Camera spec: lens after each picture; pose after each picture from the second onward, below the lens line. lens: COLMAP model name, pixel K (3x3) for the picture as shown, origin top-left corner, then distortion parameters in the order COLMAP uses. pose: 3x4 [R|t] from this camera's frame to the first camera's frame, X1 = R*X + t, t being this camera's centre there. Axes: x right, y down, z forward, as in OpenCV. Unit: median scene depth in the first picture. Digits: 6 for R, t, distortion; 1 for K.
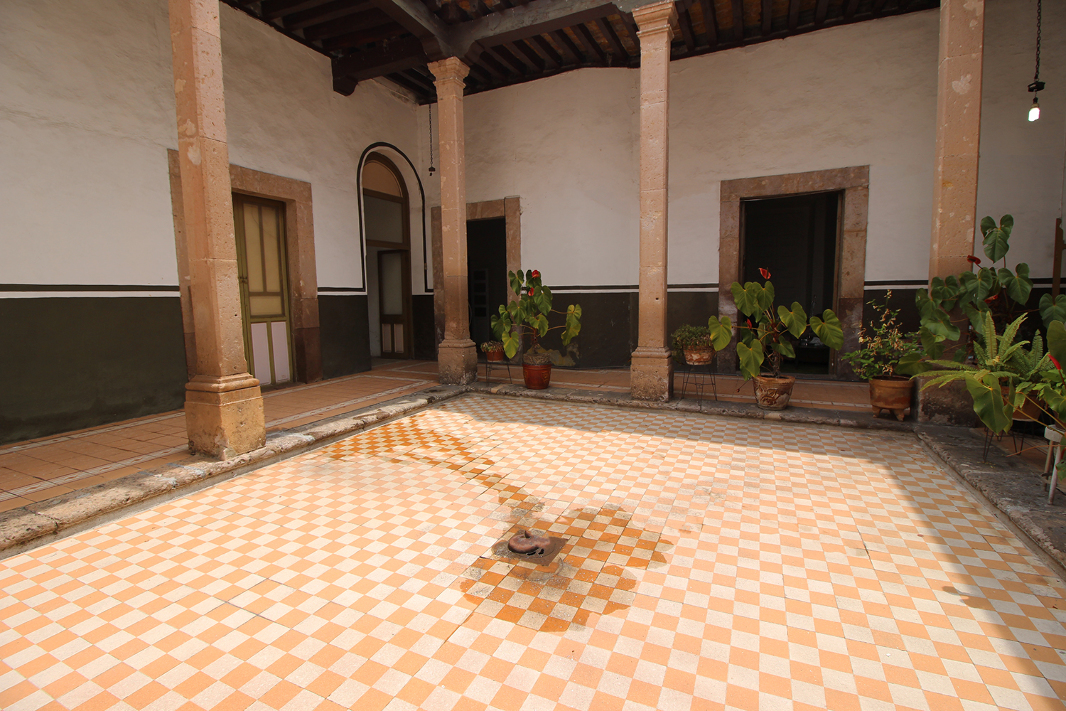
lens RADIAL K [[493.7, 0, 535.3], [0, 493.7, 345.8], [0, 0, 1]] dist [0.000869, -0.013982]
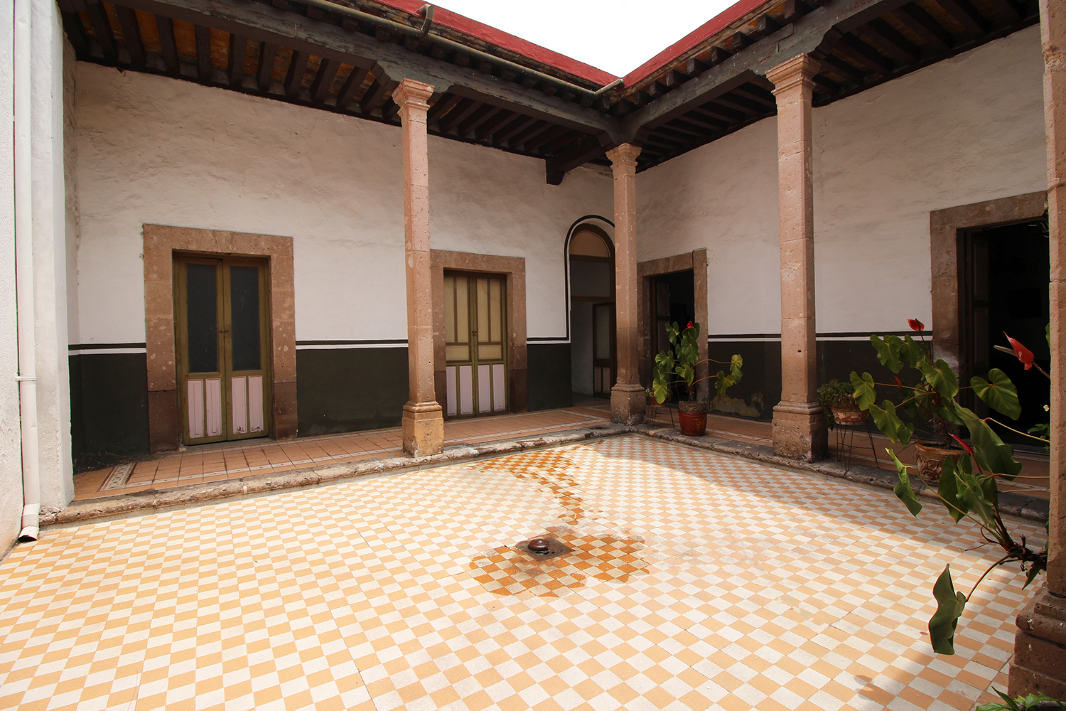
lens RADIAL K [[493.7, 0, 535.3], [0, 493.7, 345.8], [0, 0, 1]] dist [0.000869, -0.013982]
pose [[0.846376, 0.004173, -0.532570, 0.318637], [-0.046967, 0.996658, -0.066833, -0.018003], [0.530511, 0.081579, 0.843743, -0.073923]]
